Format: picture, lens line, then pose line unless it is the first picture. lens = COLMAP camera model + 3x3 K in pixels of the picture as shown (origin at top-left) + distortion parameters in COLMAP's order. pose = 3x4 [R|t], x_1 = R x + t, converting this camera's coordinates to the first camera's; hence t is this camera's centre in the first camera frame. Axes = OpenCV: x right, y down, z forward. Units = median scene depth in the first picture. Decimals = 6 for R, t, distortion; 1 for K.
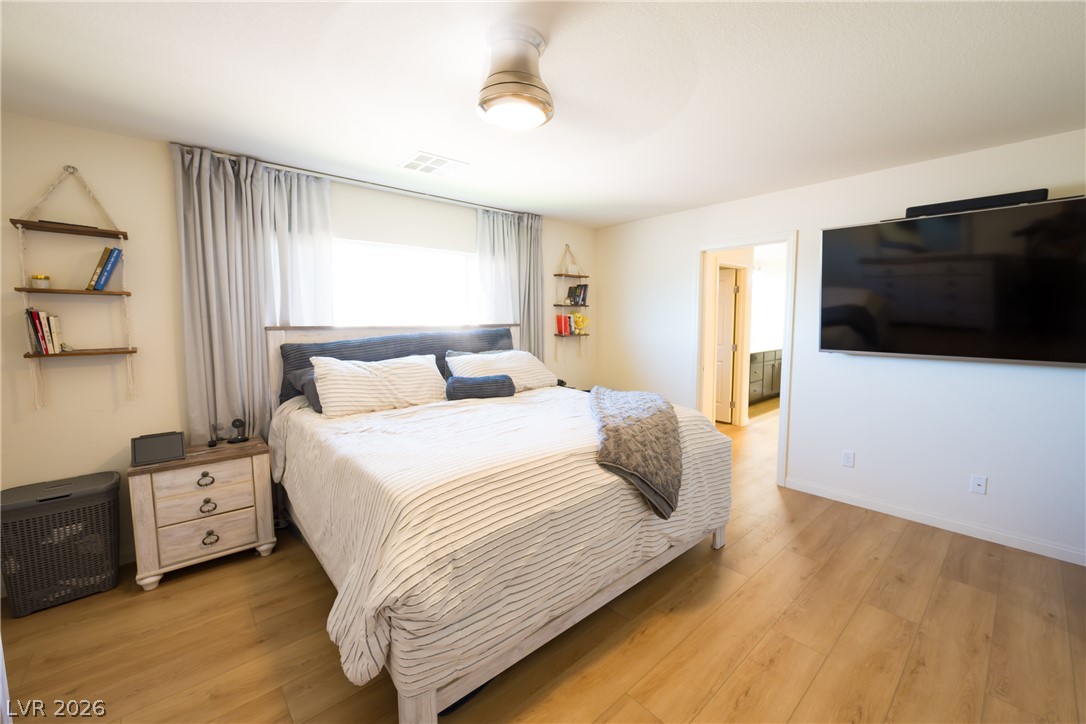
lens RADIAL K [[439.1, 0, 601.3], [0, 439.1, 339.7], [0, 0, 1]] dist [-0.001750, -0.000178]
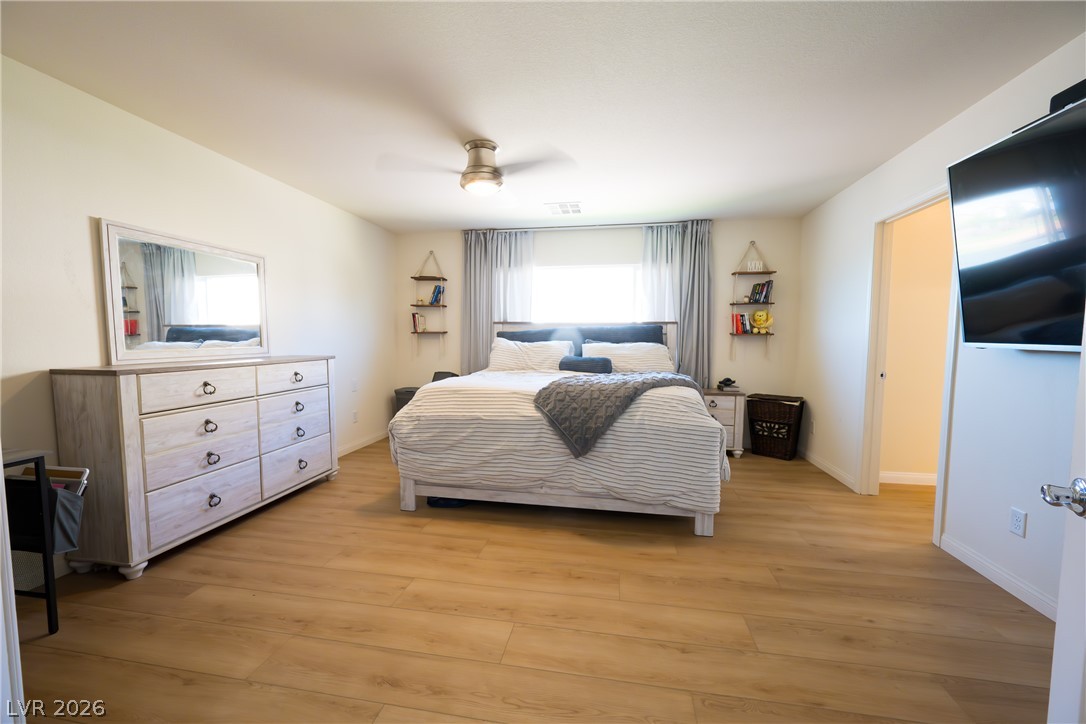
lens RADIAL K [[440.0, 0, 541.9], [0, 440.0, 338.8], [0, 0, 1]] dist [-0.001437, -0.000081]
pose [[0.589664, 0.007928, -0.807610, 0.727168], [-0.040349, 0.998992, -0.019653, 0.061013], [0.806640, 0.044175, 0.589390, 0.101841]]
